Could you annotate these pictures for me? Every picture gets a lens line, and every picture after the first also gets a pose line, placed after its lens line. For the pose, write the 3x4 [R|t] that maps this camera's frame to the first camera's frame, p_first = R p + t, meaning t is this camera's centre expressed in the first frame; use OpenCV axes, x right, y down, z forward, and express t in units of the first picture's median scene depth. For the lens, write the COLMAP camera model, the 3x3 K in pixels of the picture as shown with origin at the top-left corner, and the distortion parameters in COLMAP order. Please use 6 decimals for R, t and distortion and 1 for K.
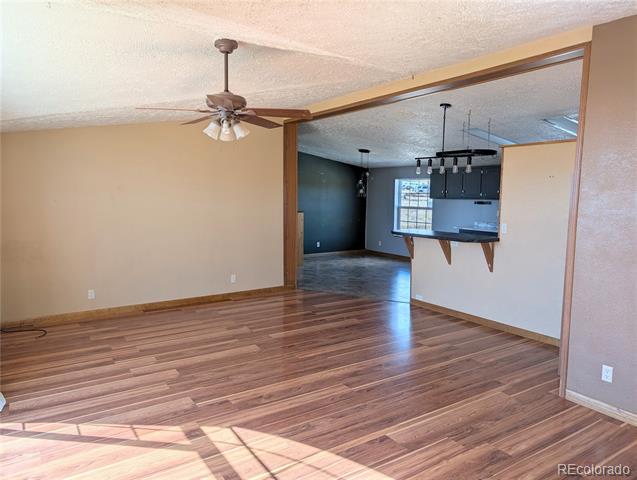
lens RADIAL K [[454.1, 0, 318.5], [0, 454.1, 240.0], [0, 0, 1]] dist [0.010854, 0.002317]
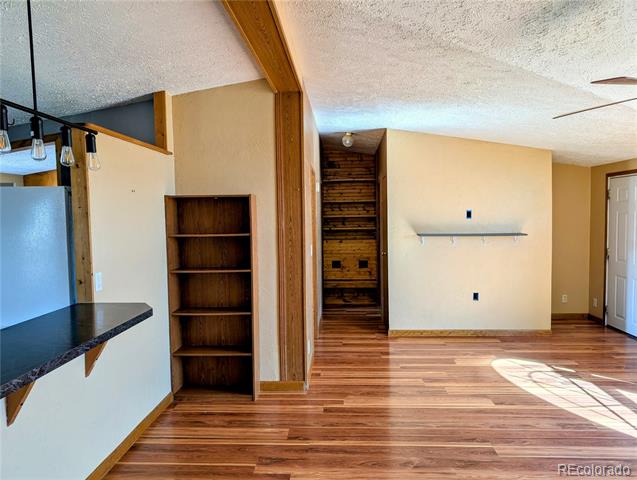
lens RADIAL K [[454.1, 0, 318.5], [0, 454.1, 240.0], [0, 0, 1]] dist [0.010854, 0.002317]
pose [[-0.796236, -0.030320, 0.604226, -0.161278], [0.072932, 0.986649, 0.145618, -0.182420], [-0.600574, 0.160013, -0.783394, 1.714162]]
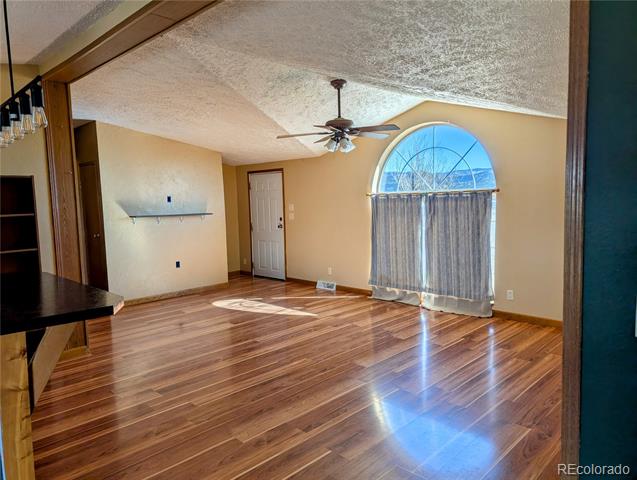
lens RADIAL K [[454.1, 0, 318.5], [0, 454.1, 240.0], [0, 0, 1]] dist [0.010854, 0.002317]
pose [[-0.977975, 0.034879, -0.205789, 0.142431], [-0.005029, 0.981715, 0.190289, -0.203786], [0.208663, 0.187133, -0.959917, 2.170161]]
